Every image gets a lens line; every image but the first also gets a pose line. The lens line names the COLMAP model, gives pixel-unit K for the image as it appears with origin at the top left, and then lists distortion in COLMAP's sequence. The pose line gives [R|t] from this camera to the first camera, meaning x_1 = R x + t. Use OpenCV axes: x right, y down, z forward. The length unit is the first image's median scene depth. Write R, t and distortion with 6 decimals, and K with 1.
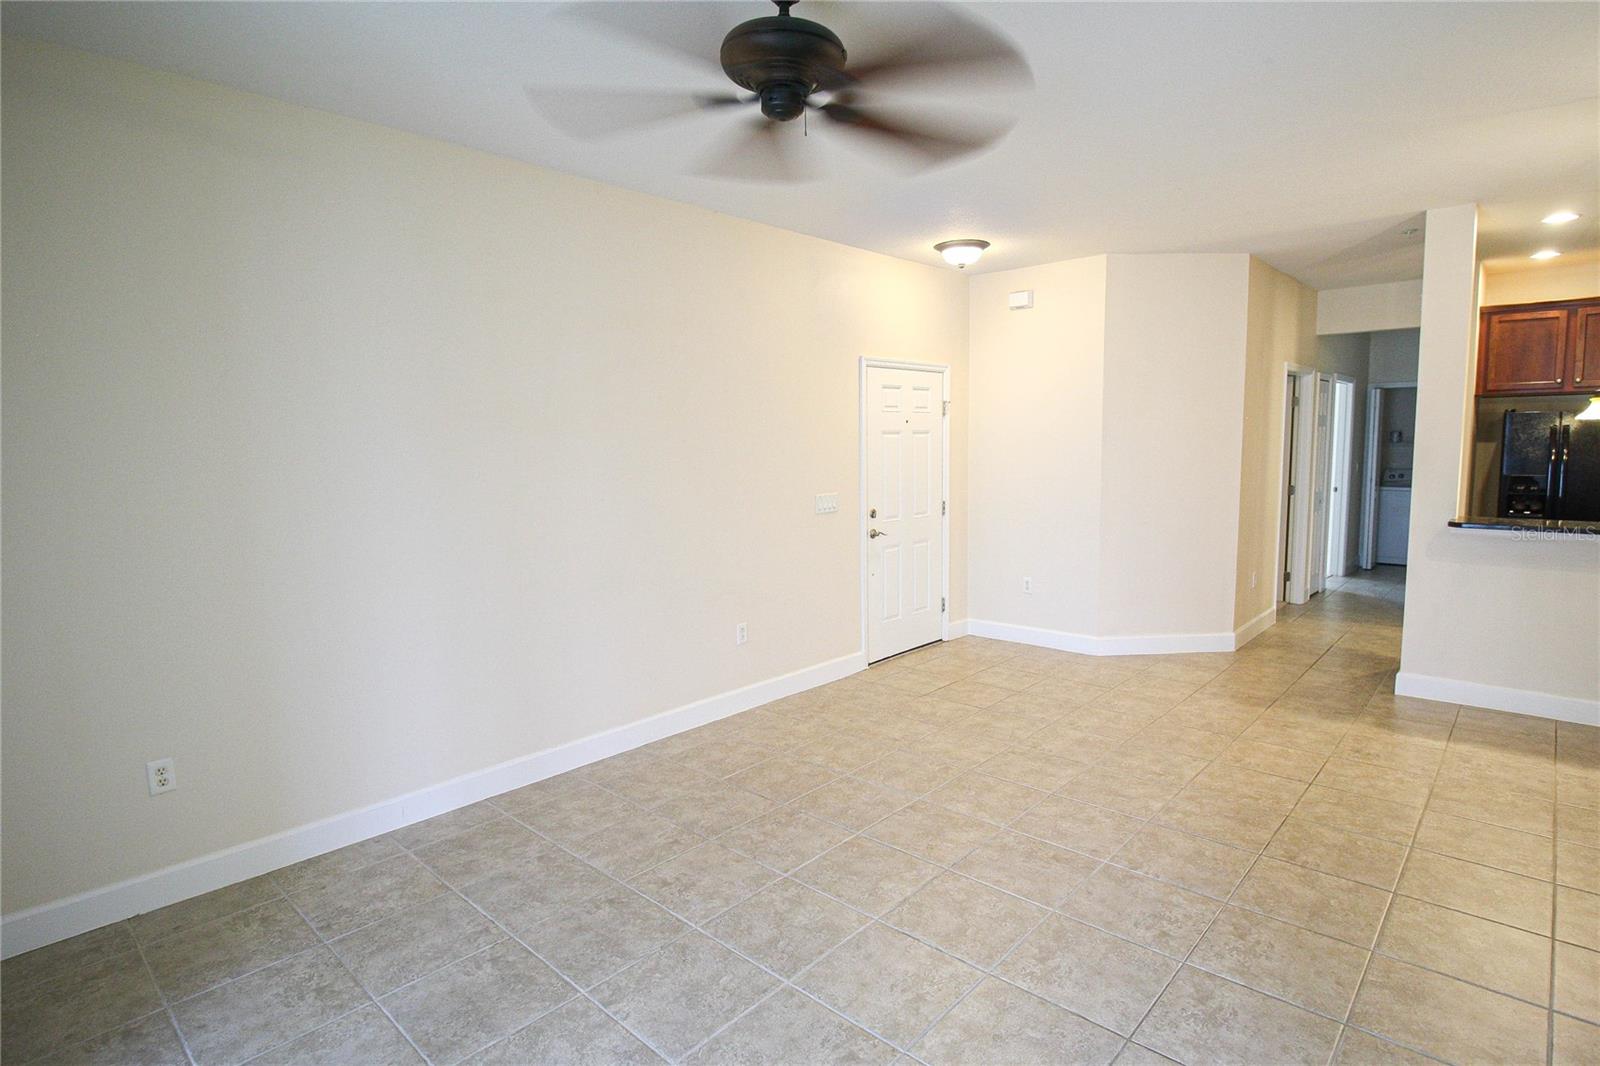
lens RADIAL K [[810.4, 0, 804.0], [0, 810.4, 519.8], [0, 0, 1]] dist [-0.000412, -0.000595]
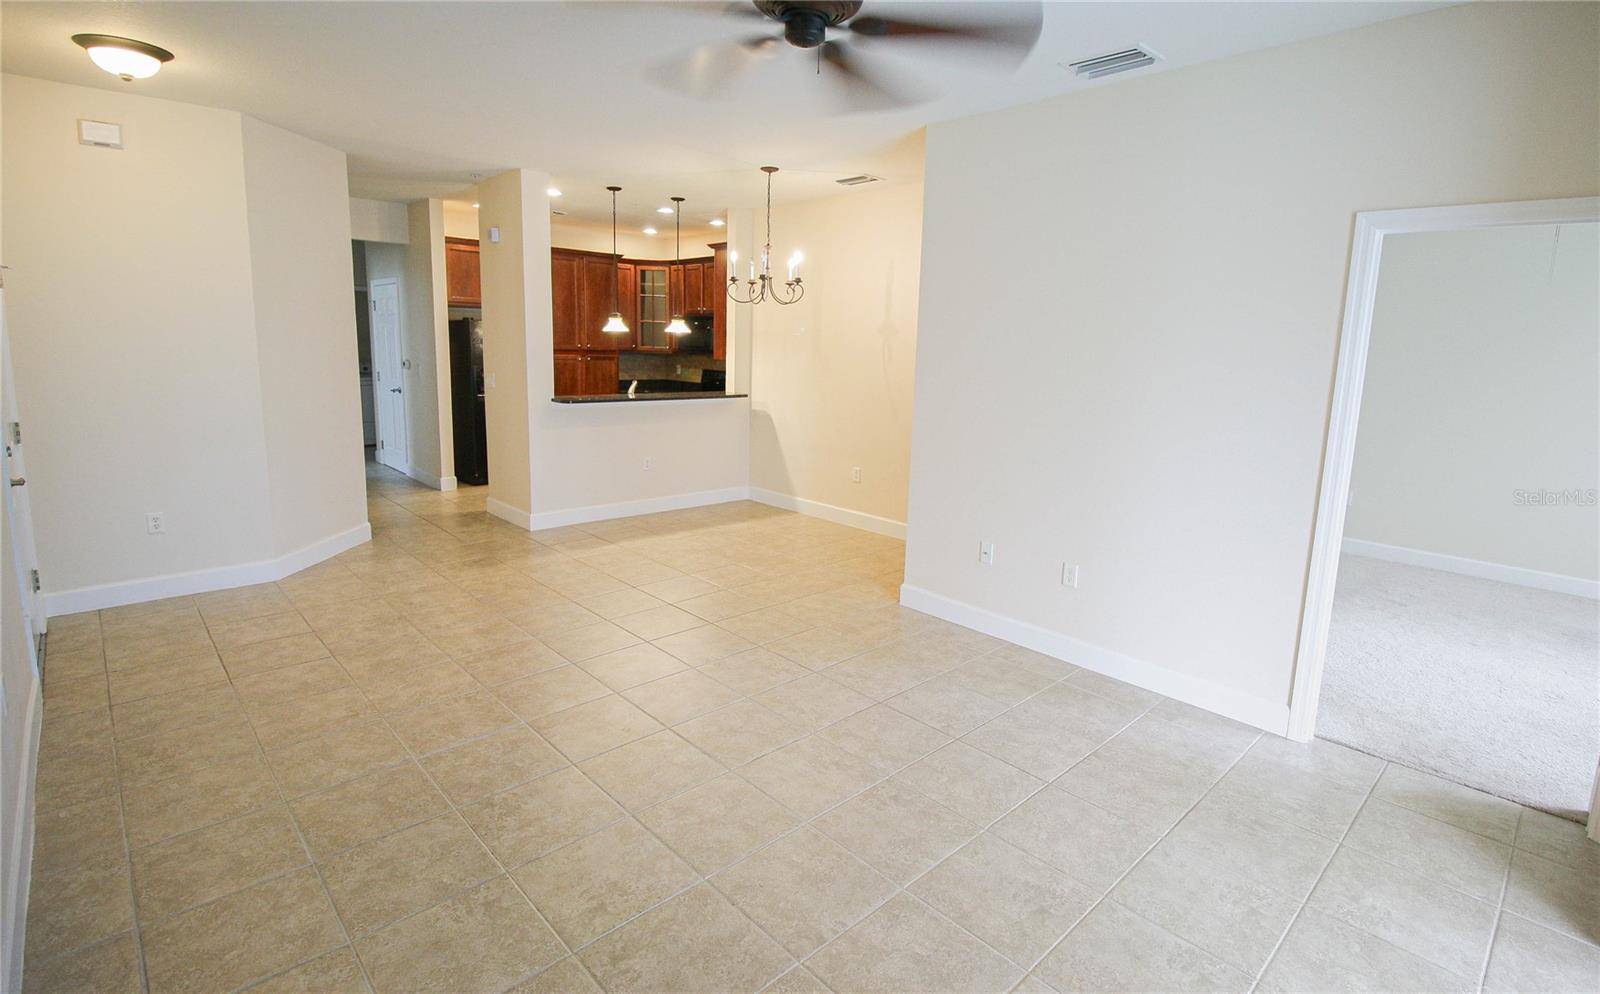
lens RADIAL K [[775.7, 0, 818.6], [0, 775.7, 471.9], [0, 0, 1]] dist [-0.034391, -0.000863]
pose [[0.060427, -0.149513, 0.986912, -0.532901], [0.069125, 0.986971, 0.145290, -0.037456], [-0.995776, 0.059441, 0.069975, 0.462974]]
